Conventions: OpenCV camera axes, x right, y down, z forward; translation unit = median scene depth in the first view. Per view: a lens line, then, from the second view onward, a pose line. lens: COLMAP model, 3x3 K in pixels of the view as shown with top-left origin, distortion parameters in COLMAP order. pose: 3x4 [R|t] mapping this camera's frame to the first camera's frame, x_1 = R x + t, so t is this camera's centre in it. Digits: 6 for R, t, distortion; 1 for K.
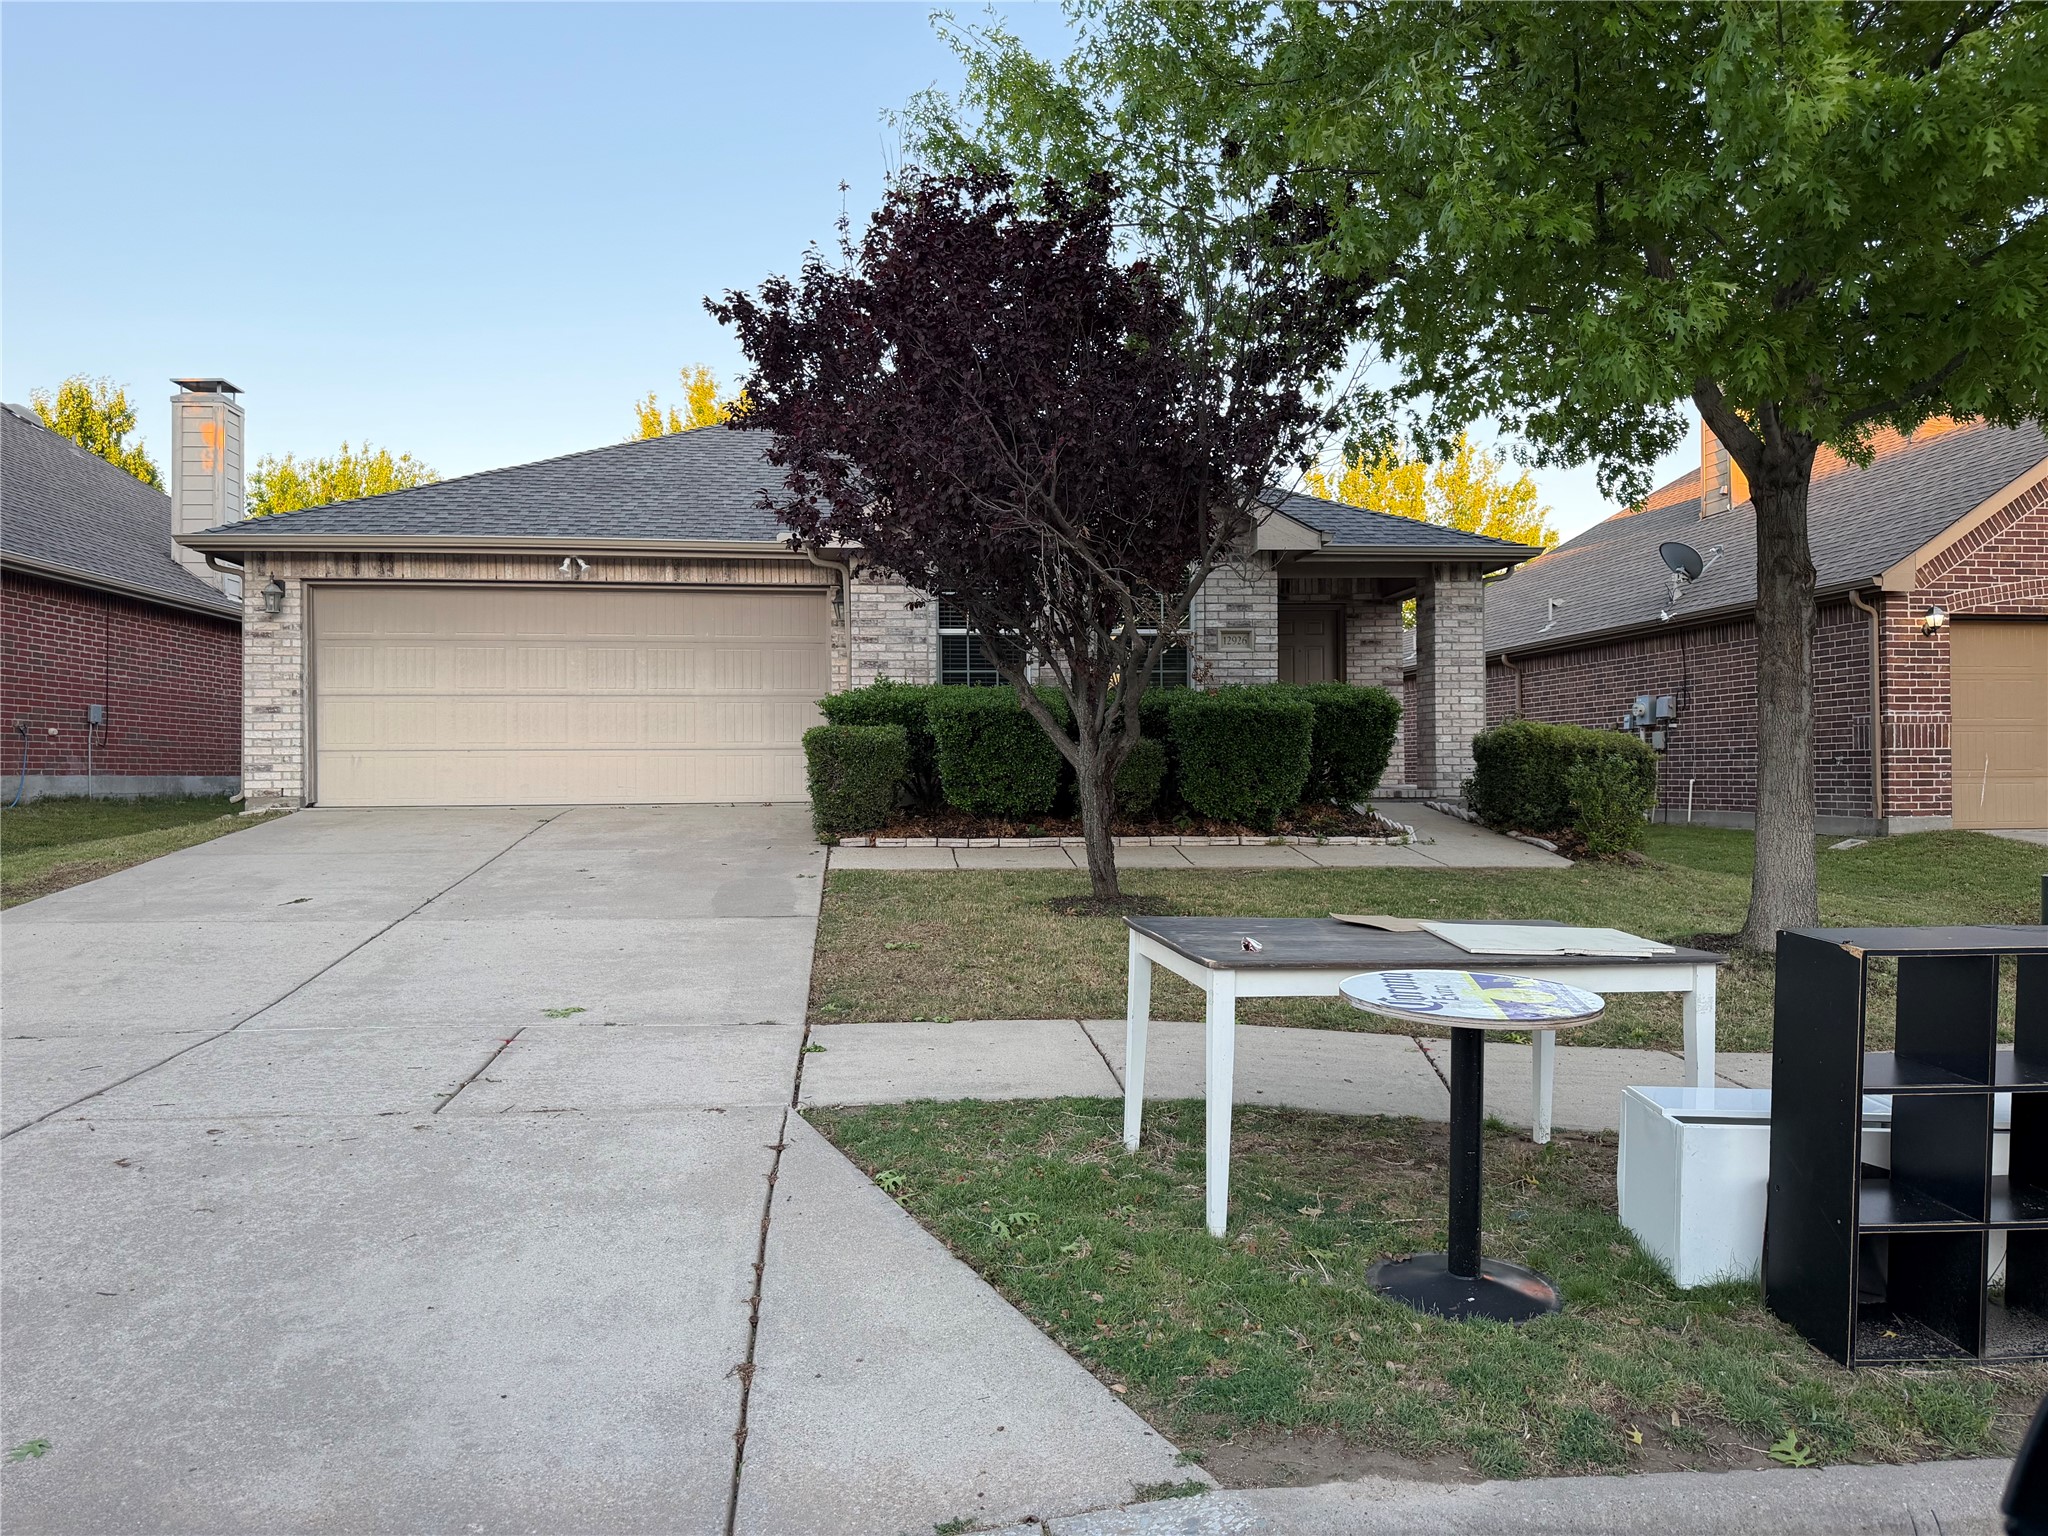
lens RADIAL K [[1417.4, 0, 1019.1], [0, 1417.4, 776.8], [0, 0, 1]] dist [0.119516, -0.000296]
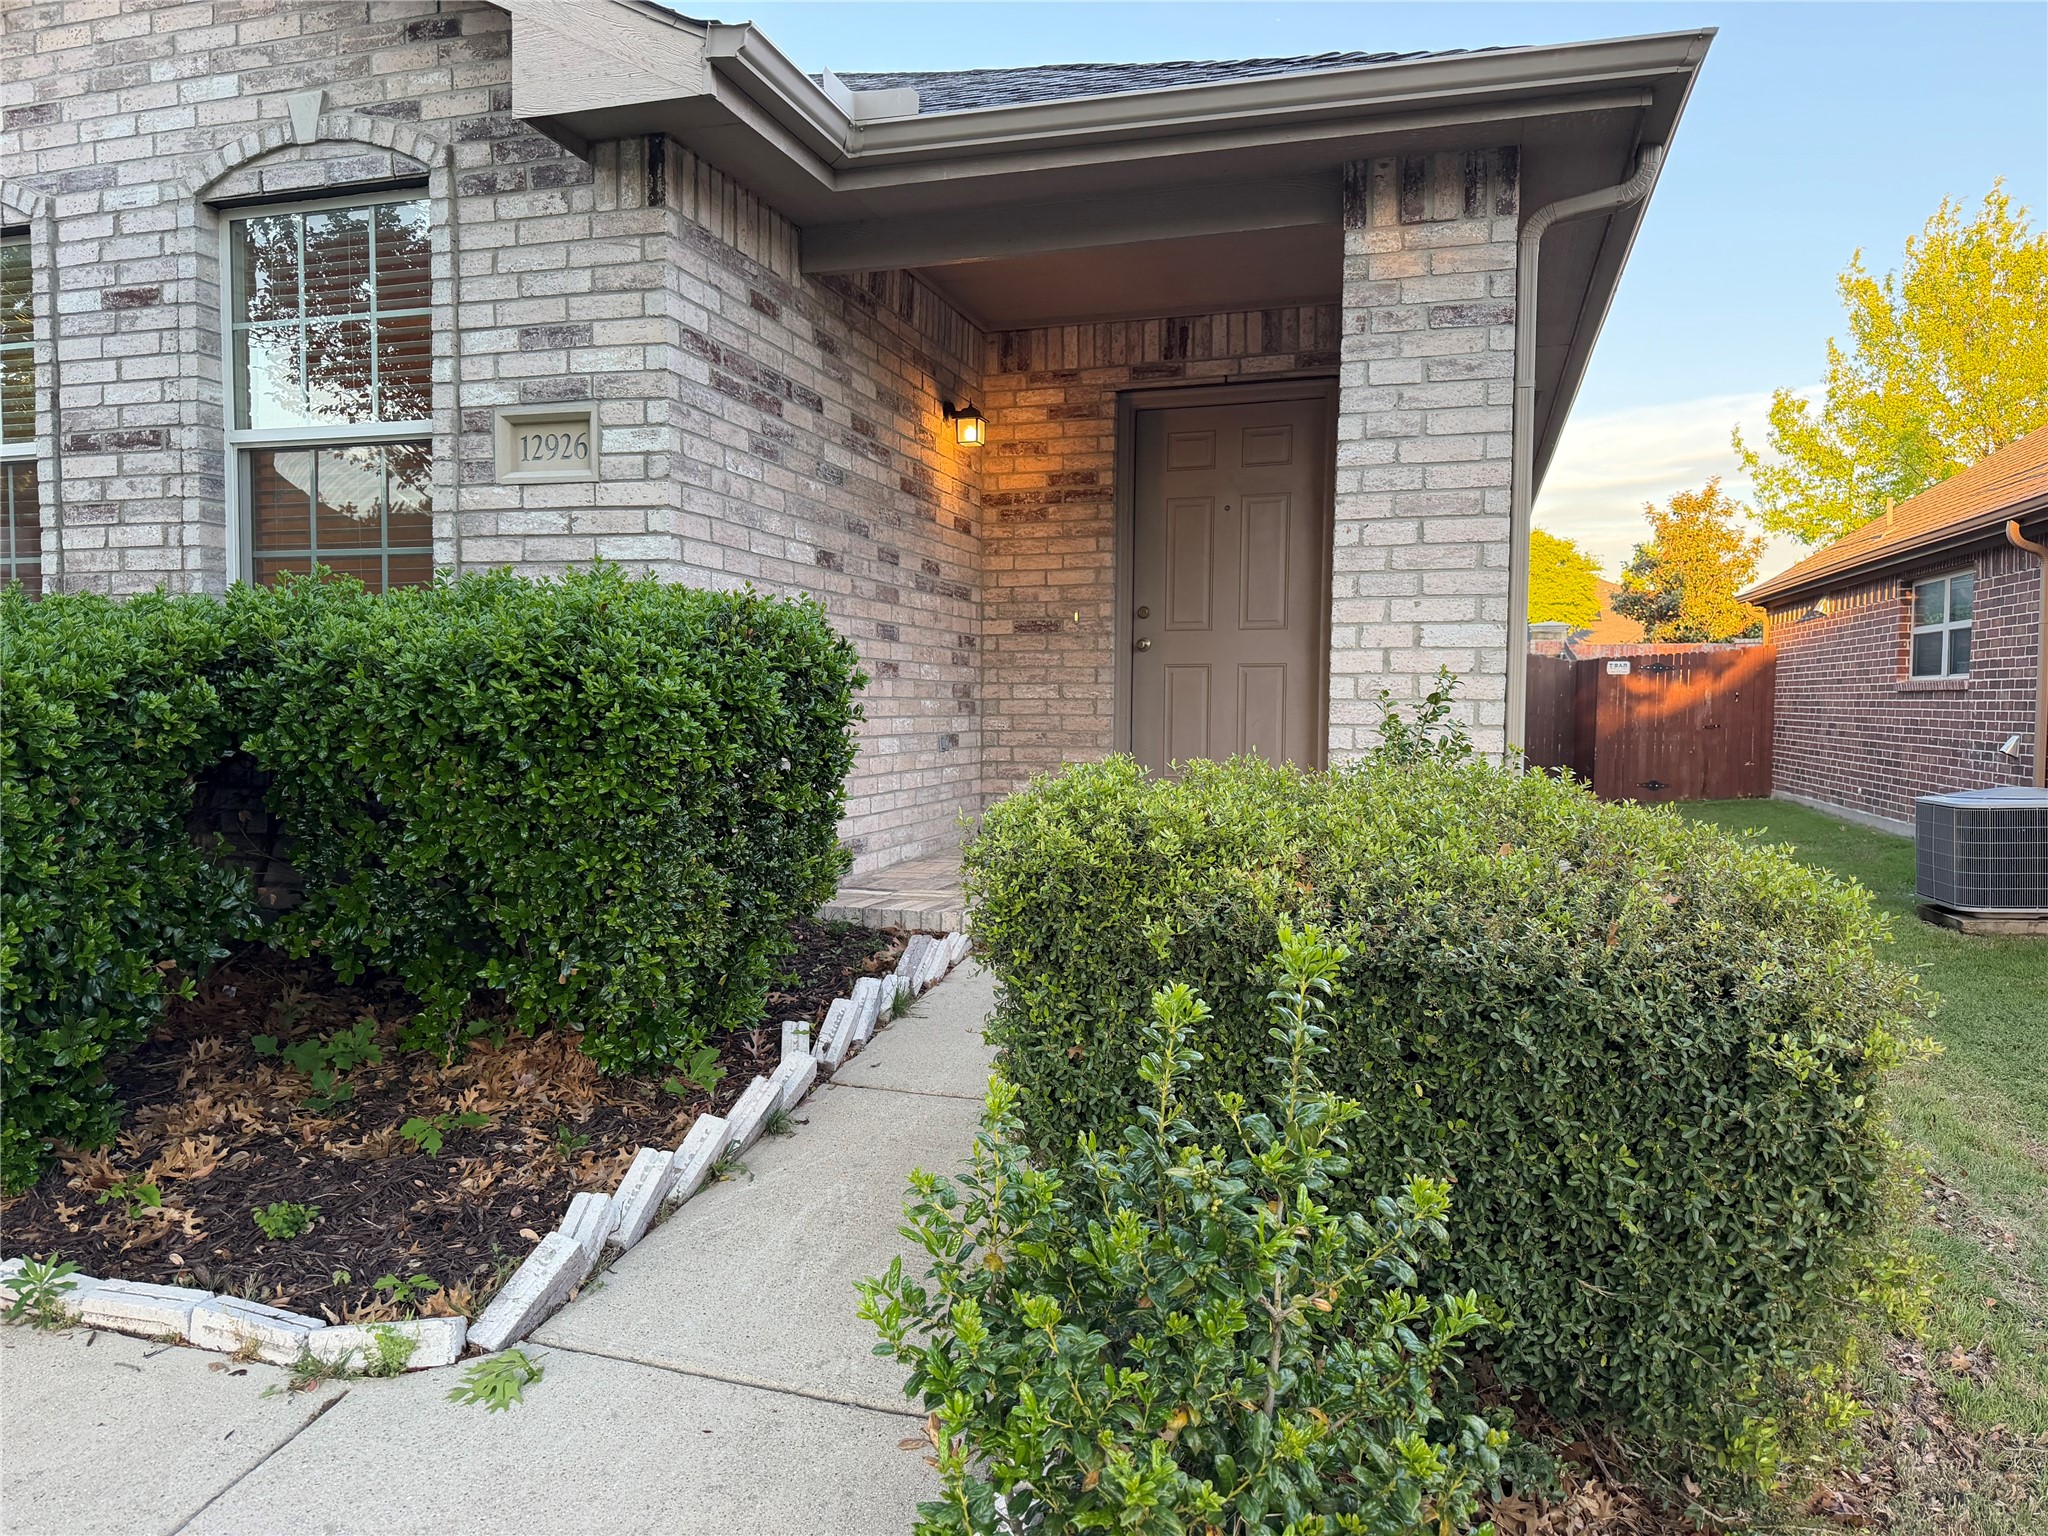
lens RADIAL K [[1436.4, 0, 1020.6], [0, 1436.4, 785.2], [0, 0, 1]] dist [0.066107, -0.097644]
pose [[0.920013, 0.038722, -0.389971, 0.371442], [-0.015299, 0.997897, 0.062992, -0.043059], [0.391590, -0.051987, 0.918670, 0.740545]]
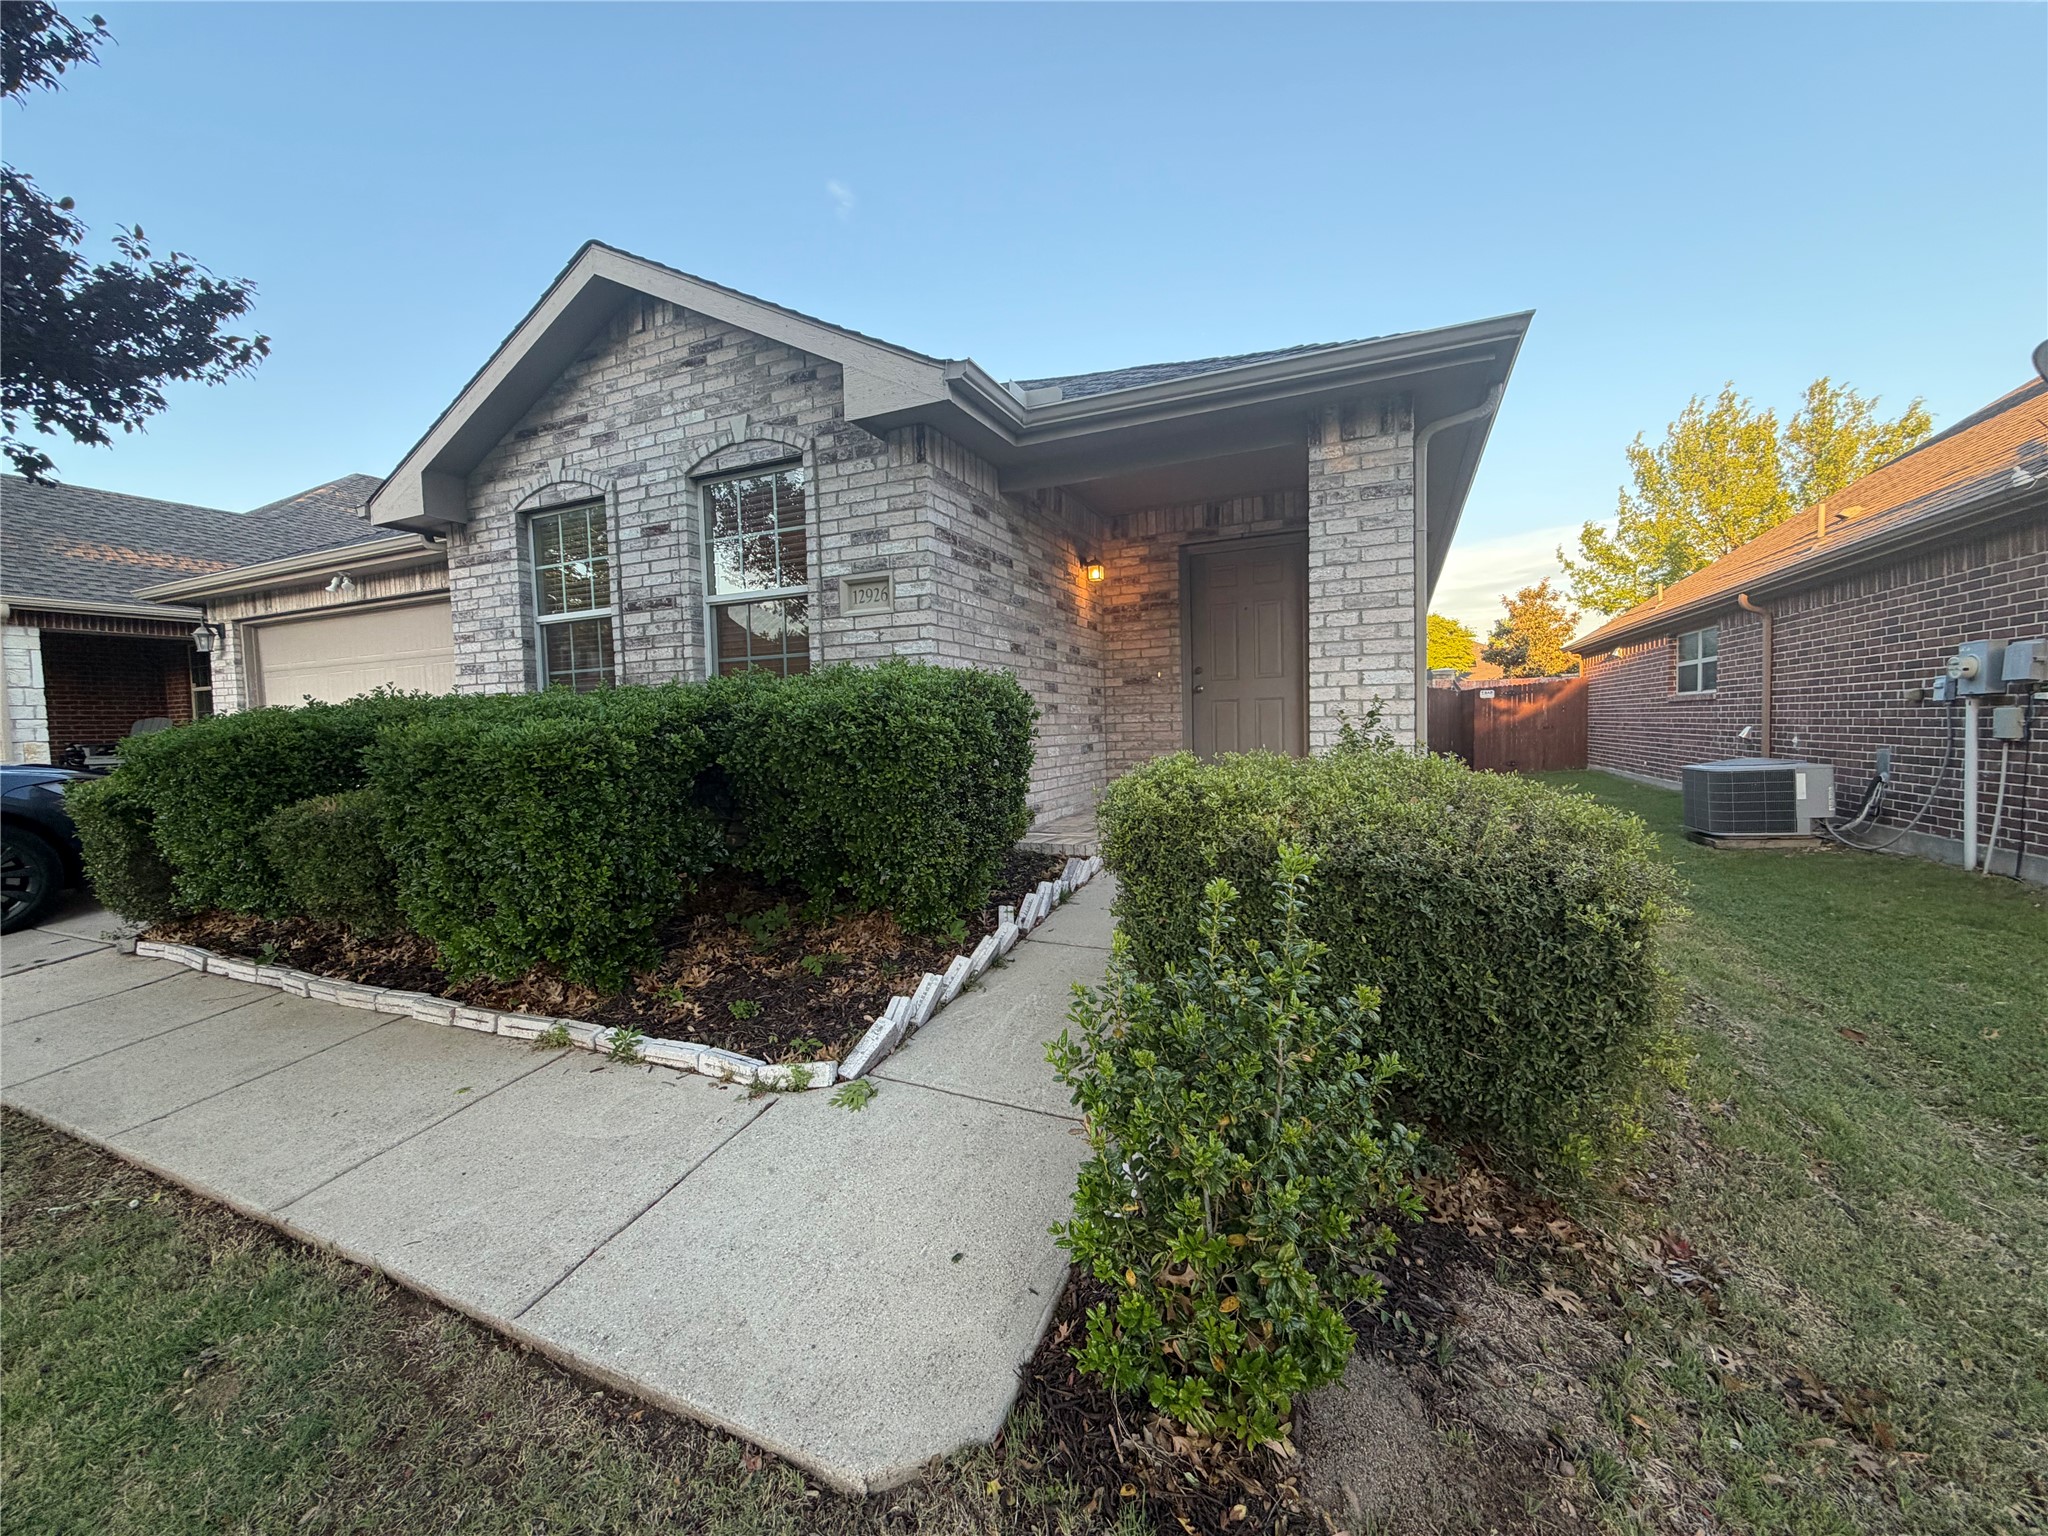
lens RADIAL K [[820.8, 0, 1024.0], [0, 820.8, 768.0], [0, 0, 1]] dist [-0.005494, 0.000048]
pose [[0.862743, 0.011782, -0.505505, 0.373681], [0.017821, 0.998399, 0.053685, -0.042322], [0.505328, -0.055325, 0.861152, 0.736868]]
